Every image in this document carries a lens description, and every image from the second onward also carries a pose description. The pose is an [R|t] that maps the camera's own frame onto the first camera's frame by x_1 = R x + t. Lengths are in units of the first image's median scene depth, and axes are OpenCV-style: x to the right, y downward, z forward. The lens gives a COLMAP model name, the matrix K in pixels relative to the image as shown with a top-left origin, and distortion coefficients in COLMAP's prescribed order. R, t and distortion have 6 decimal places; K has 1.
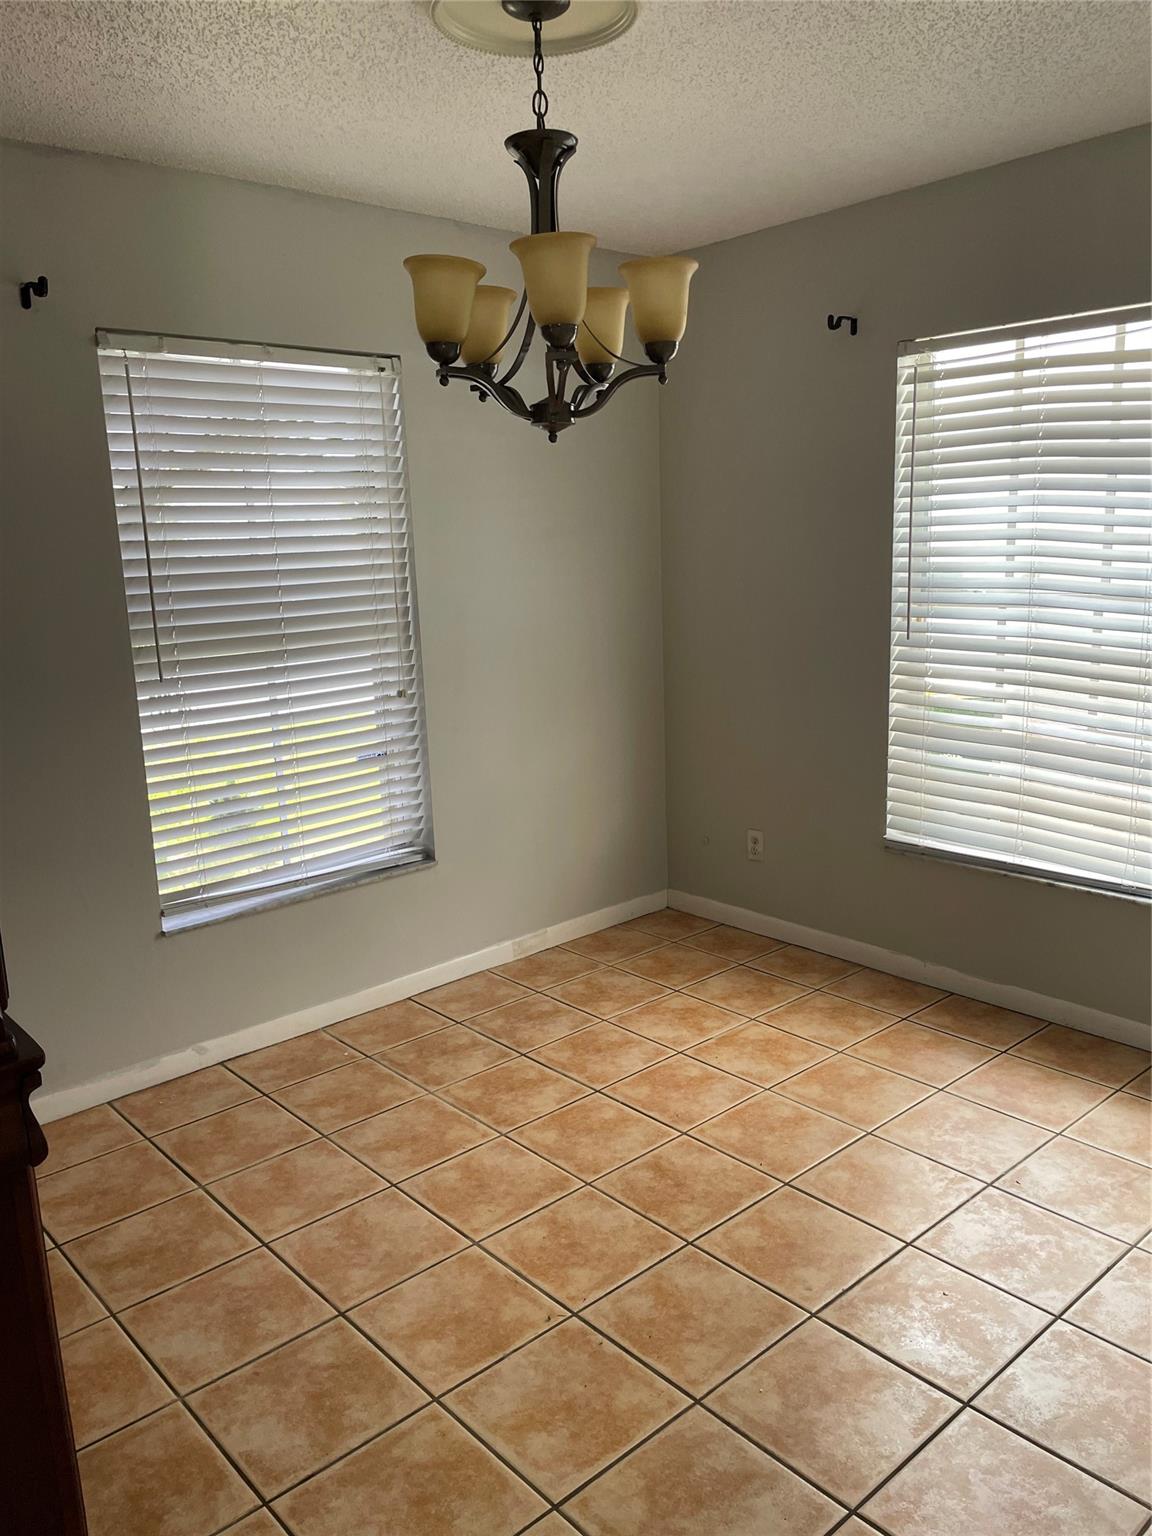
lens RADIAL K [[1180.1, 0, 584.3], [0, 1180.1, 760.4], [0, 0, 1]] dist [0.096252, -0.117888]
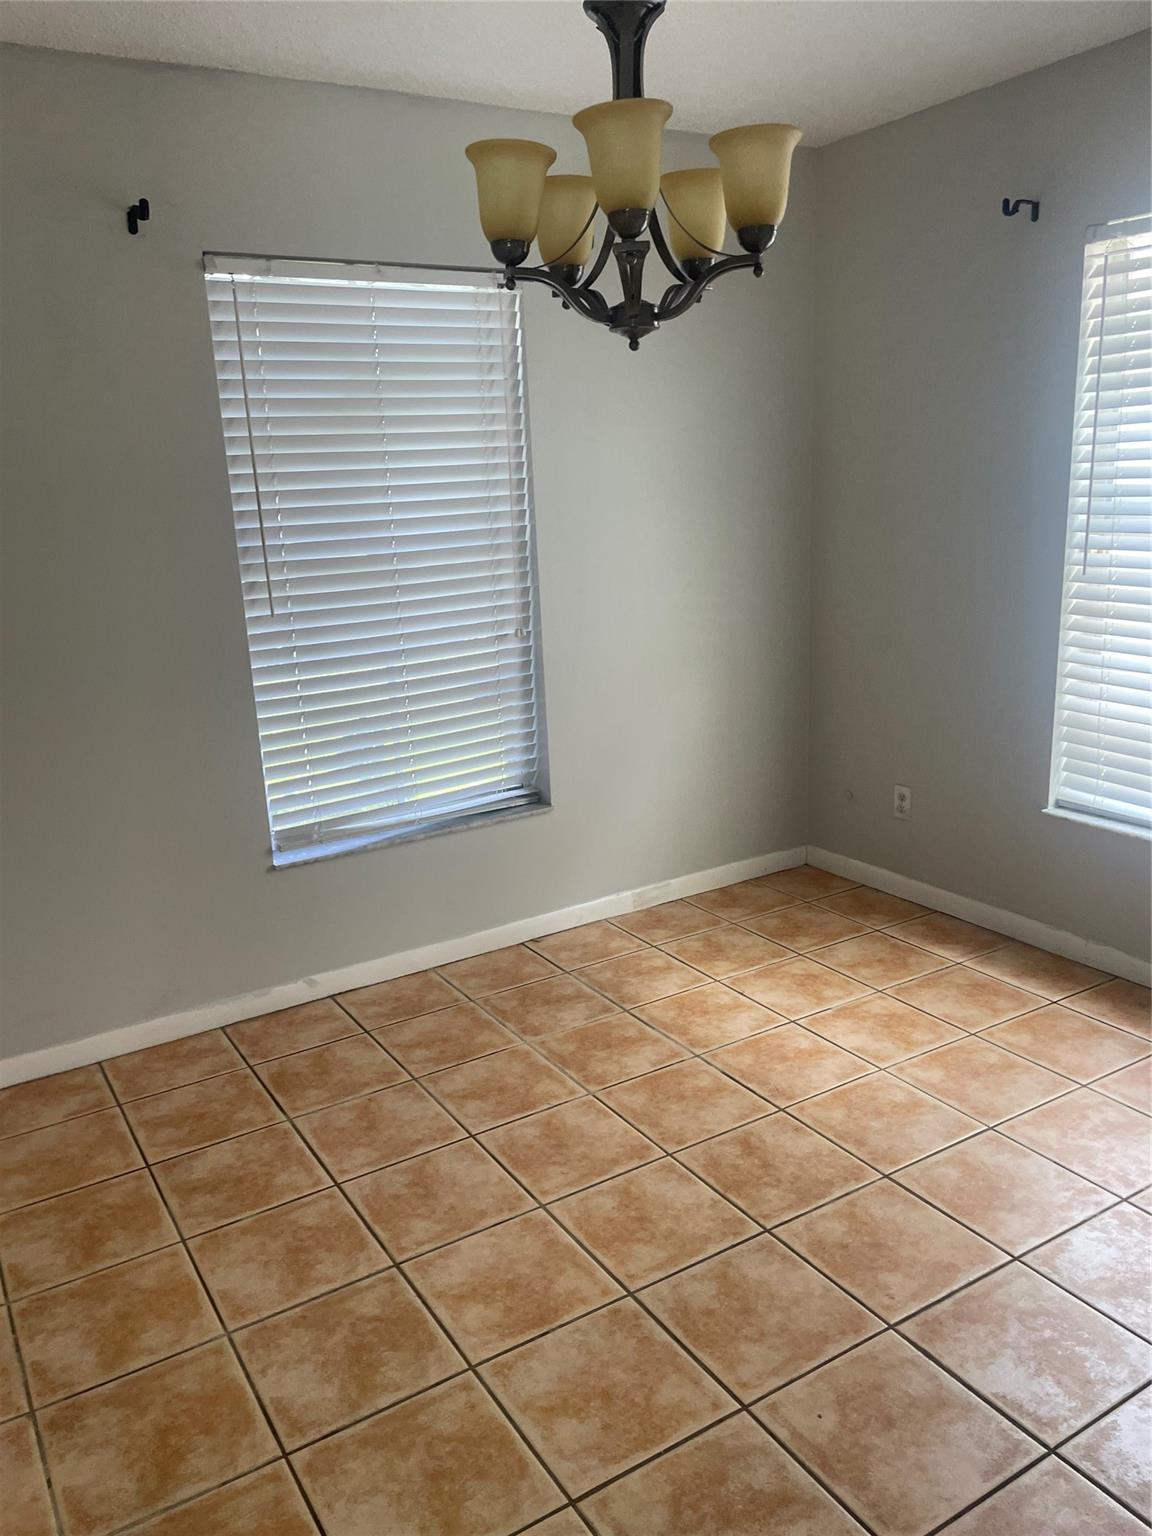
lens RADIAL K [[1180.1, 0, 559.2], [0, 1180.1, 773.3], [0, 0, 1]] dist [0.096252, -0.117888]
pose [[0.982311, 0.033958, -0.184152, 0.080557], [-0.022688, 0.997758, 0.062967, -0.003906], [0.185878, -0.057675, 0.980879, 0.074714]]
